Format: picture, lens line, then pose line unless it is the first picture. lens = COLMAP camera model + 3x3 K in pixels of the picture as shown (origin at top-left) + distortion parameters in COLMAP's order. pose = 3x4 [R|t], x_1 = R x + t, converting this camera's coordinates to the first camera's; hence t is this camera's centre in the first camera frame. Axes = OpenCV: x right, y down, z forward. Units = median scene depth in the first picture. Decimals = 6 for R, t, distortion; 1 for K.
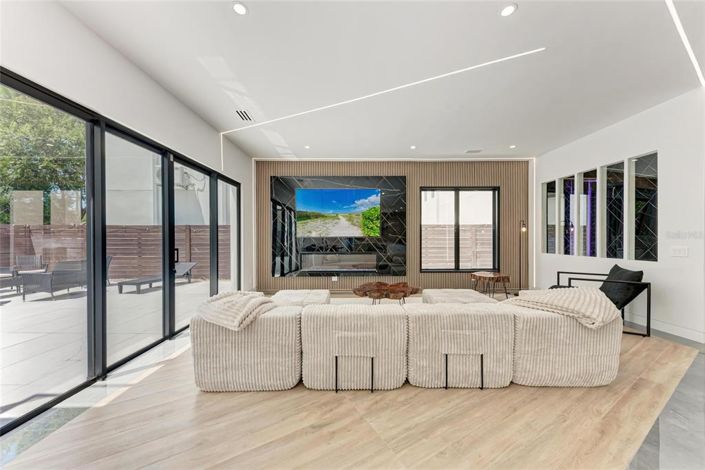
lens RADIAL K [[243.2, 0, 350.5], [0, 243.2, 236.6], [0, 0, 1]] dist [0.008599, -0.000825]
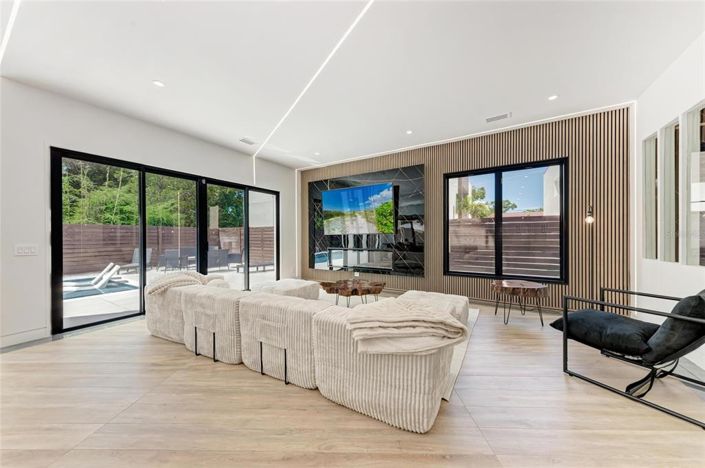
lens RADIAL K [[243.2, 0, 359.0], [0, 243.2, 237.8], [0, 0, 1]] dist [0.008599, -0.000825]
pose [[0.851085, 0.001748, -0.525025, 0.502537], [0.004383, 0.999936, 0.010433, 0.007545], [0.525010, -0.011181, 0.851023, 0.127536]]
